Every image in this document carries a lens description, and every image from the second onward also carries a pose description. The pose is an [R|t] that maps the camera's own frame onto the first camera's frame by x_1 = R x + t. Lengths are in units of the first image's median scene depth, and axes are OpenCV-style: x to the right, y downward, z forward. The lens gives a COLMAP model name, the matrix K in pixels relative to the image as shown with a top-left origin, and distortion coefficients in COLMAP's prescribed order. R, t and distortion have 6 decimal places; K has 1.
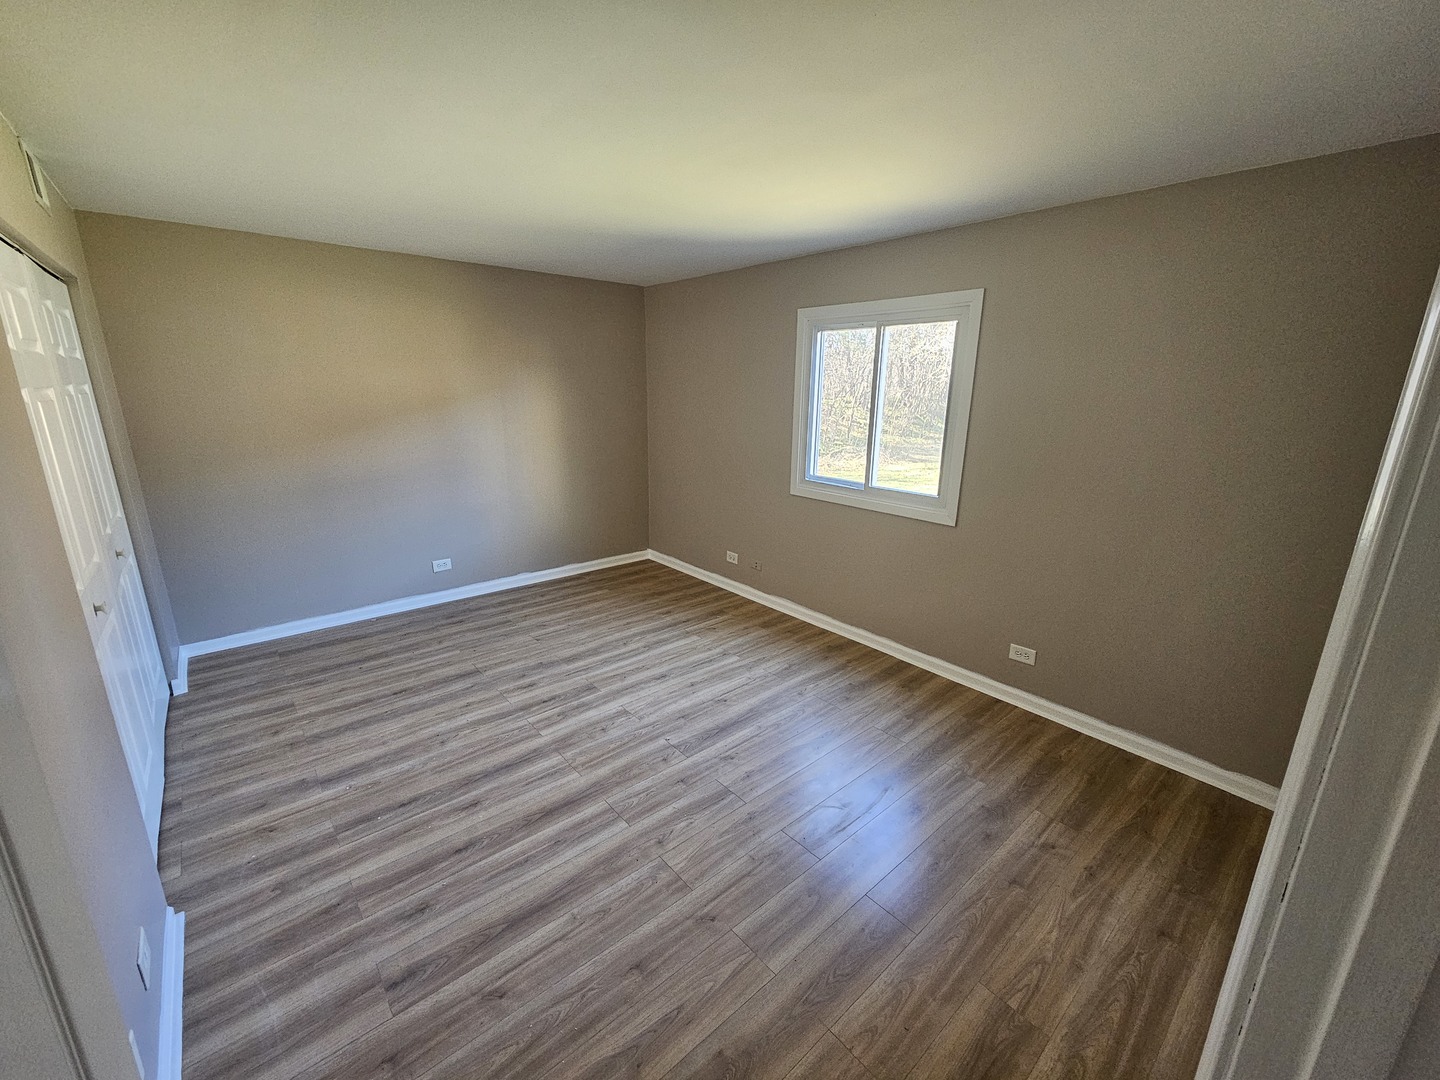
lens RADIAL K [[591.2, 0, 708.5], [0, 591.2, 535.6], [0, 0, 1]] dist [0.004502, -0.001103]
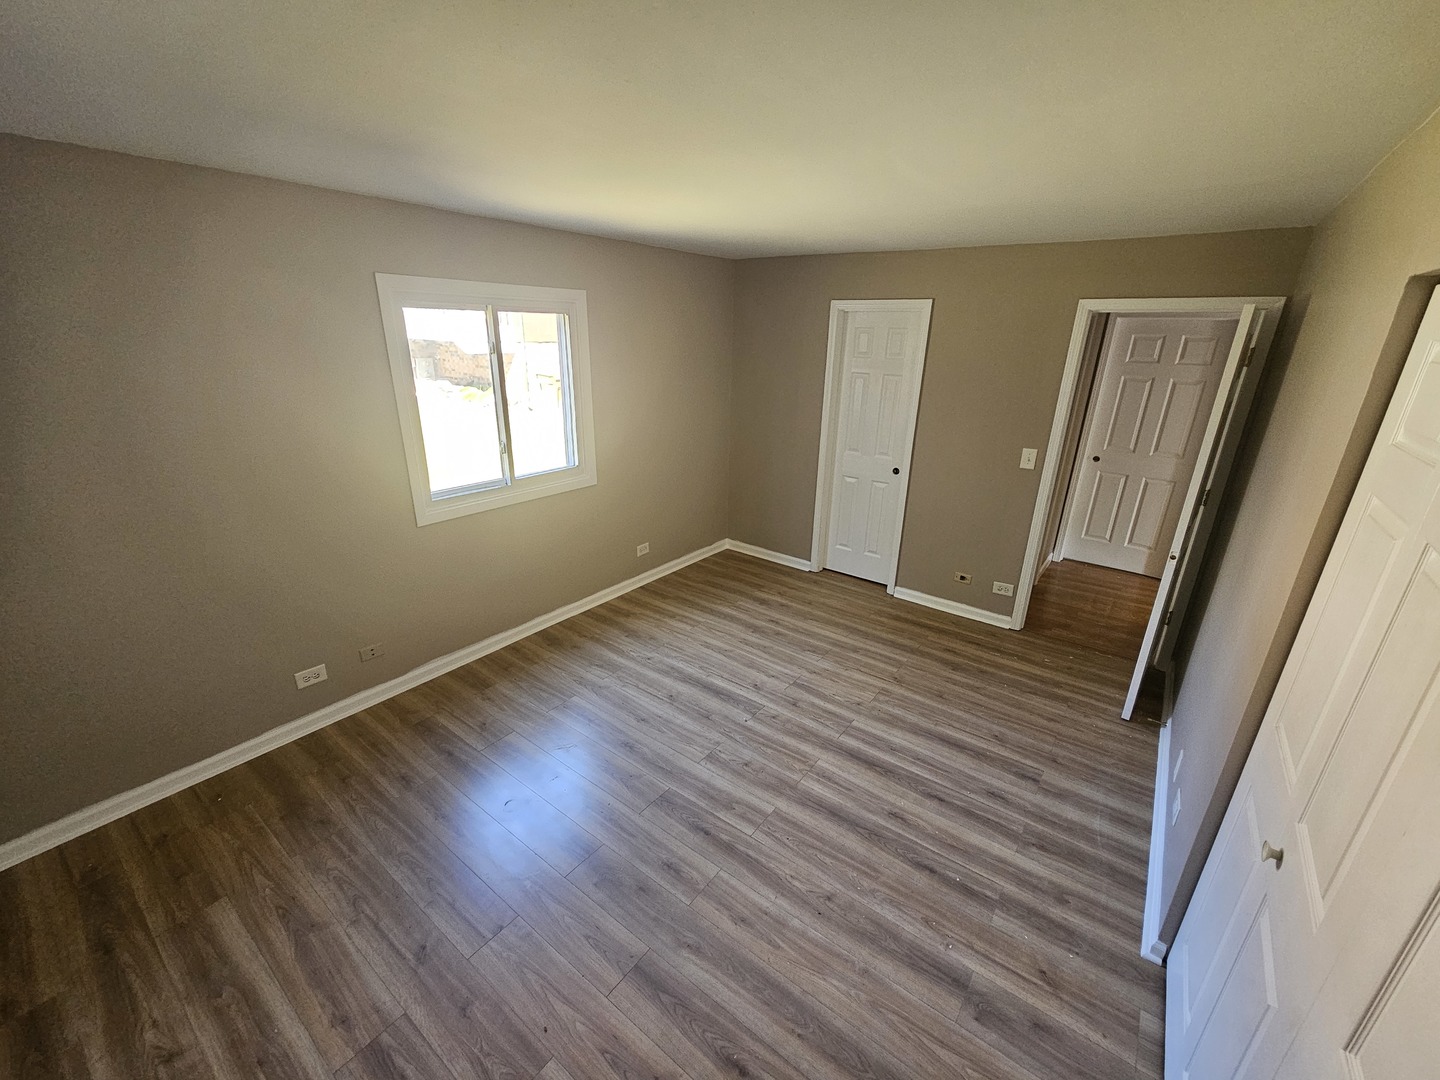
lens RADIAL K [[591.2, 0, 733.2], [0, 591.2, 545.9], [0, 0, 1]] dist [0.004502, -0.001103]
pose [[-0.231689, -0.351235, 0.907168, -1.028067], [0.220421, 0.889334, 0.400625, -0.418911], [-0.947489, 0.292779, -0.128630, 1.168272]]
